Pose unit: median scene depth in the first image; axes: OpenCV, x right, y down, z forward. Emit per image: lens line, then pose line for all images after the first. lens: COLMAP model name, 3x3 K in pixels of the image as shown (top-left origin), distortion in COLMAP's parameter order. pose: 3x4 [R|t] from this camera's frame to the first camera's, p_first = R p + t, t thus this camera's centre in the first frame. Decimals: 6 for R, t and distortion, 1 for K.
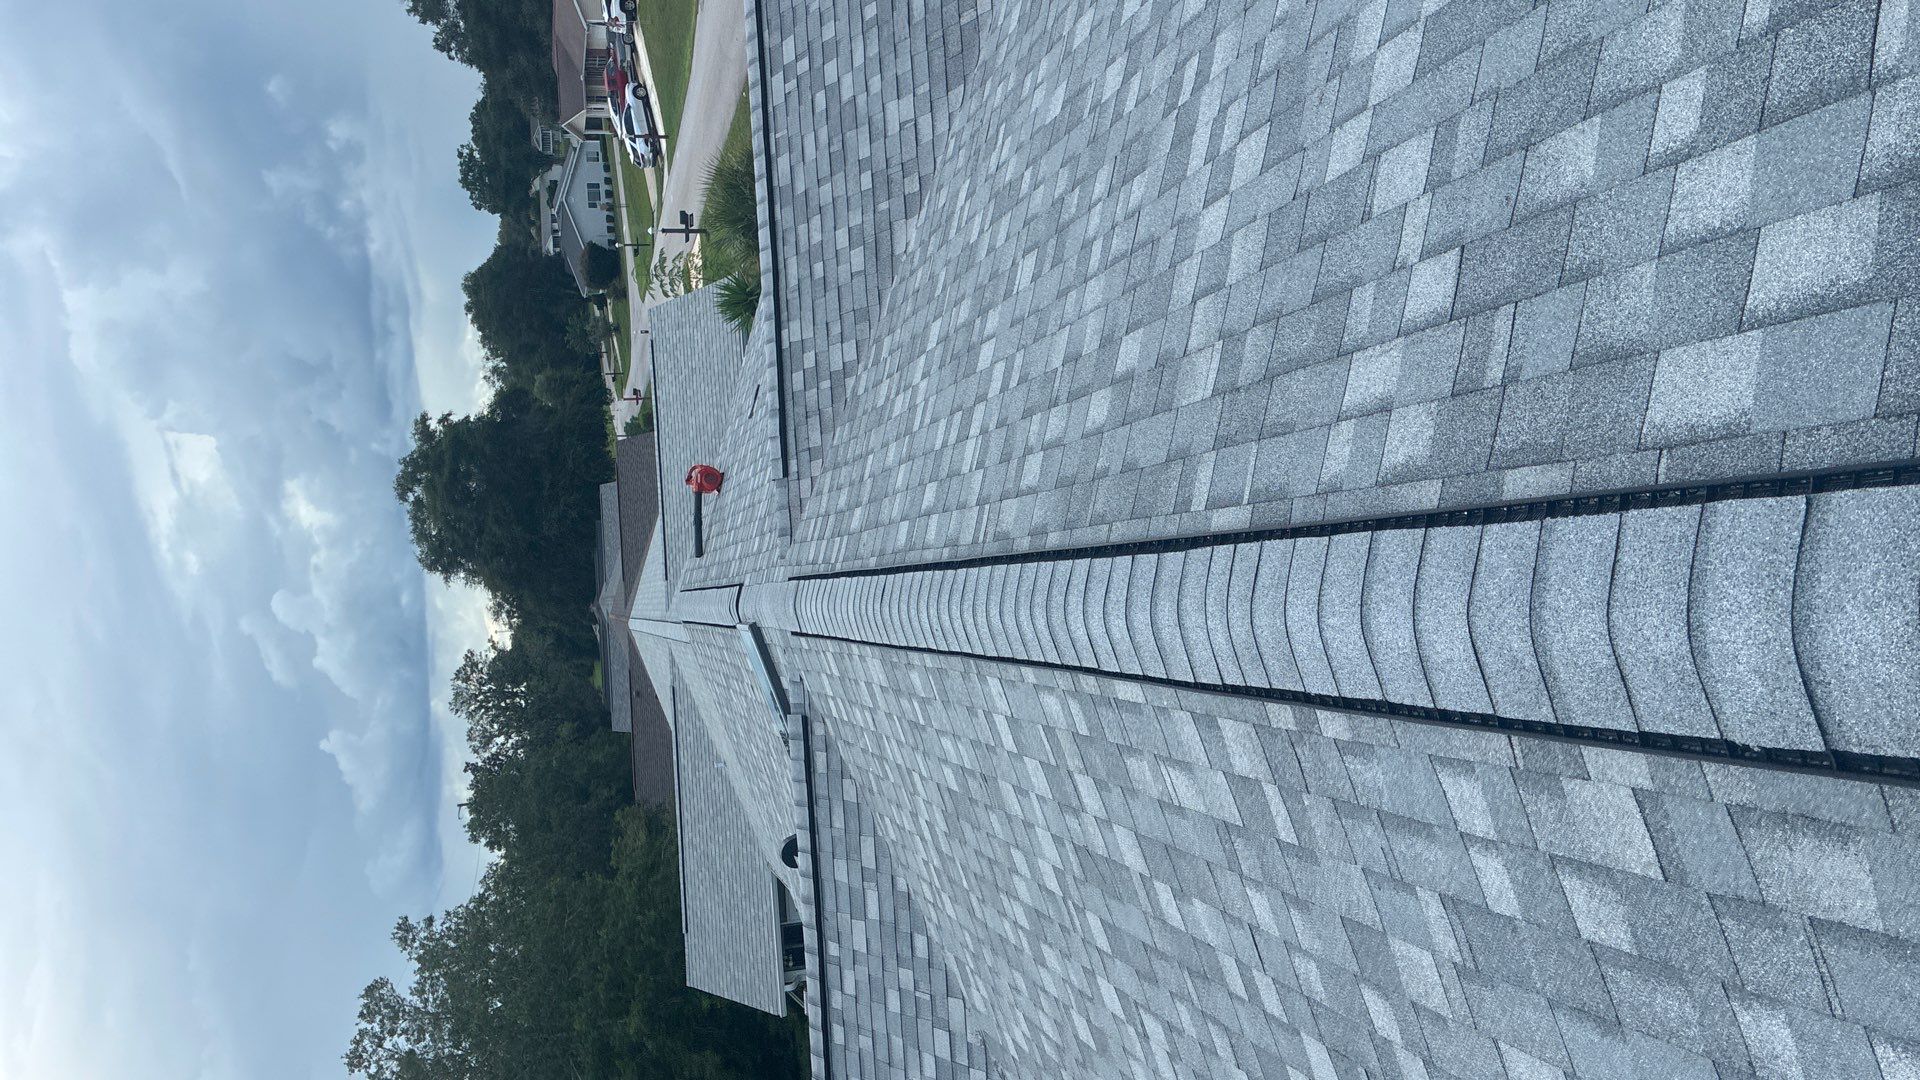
lens RADIAL K [[1441.0, 0, 967.2], [0, 1441.0, 532.8], [0, 0, 1]] dist [0.039295, -0.044423]
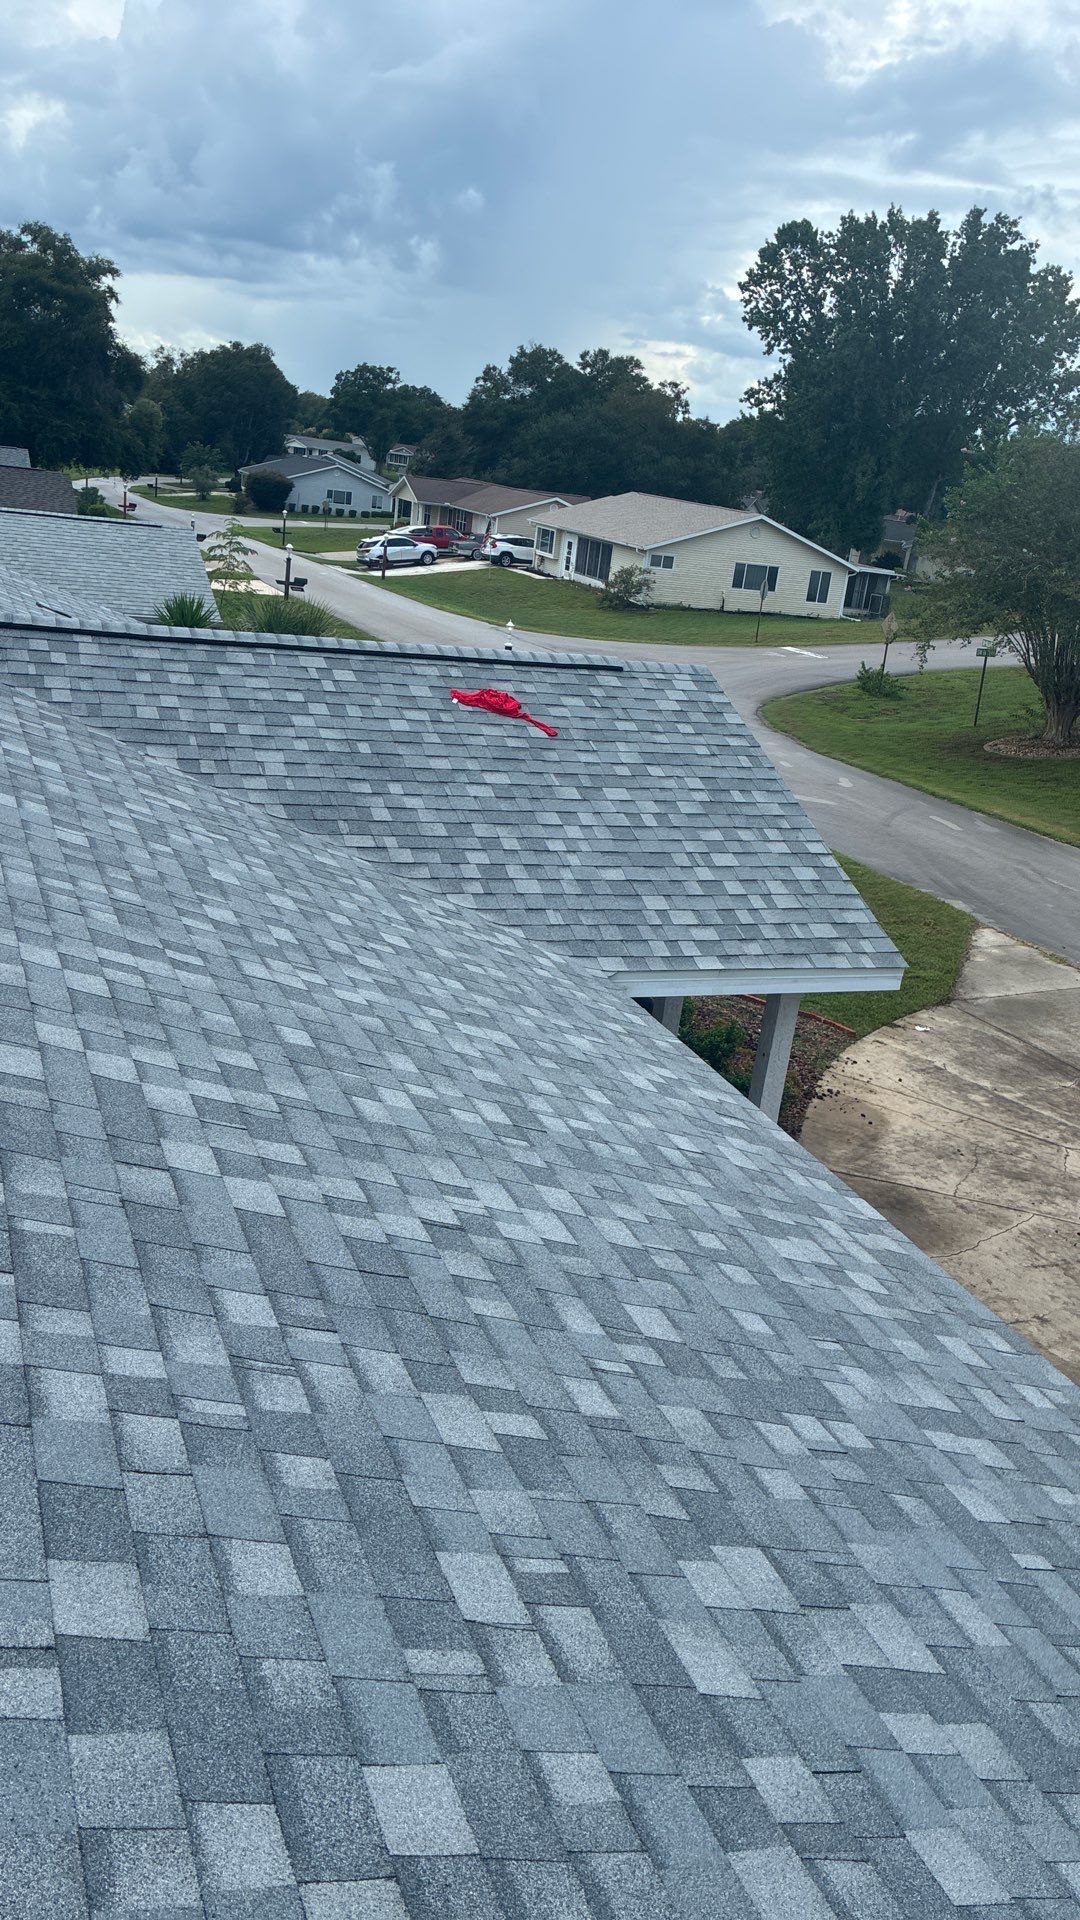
lens RADIAL K [[1441.0, 0, 549.7], [0, 1441.0, 980.1], [0, 0, 1]] dist [0.039295, -0.044423]
pose [[-0.070018, 0.995595, 0.062349, 0.036239], [-0.926859, -0.041820, -0.373072, -0.069698], [-0.368821, -0.083911, 0.925705, -0.148902]]
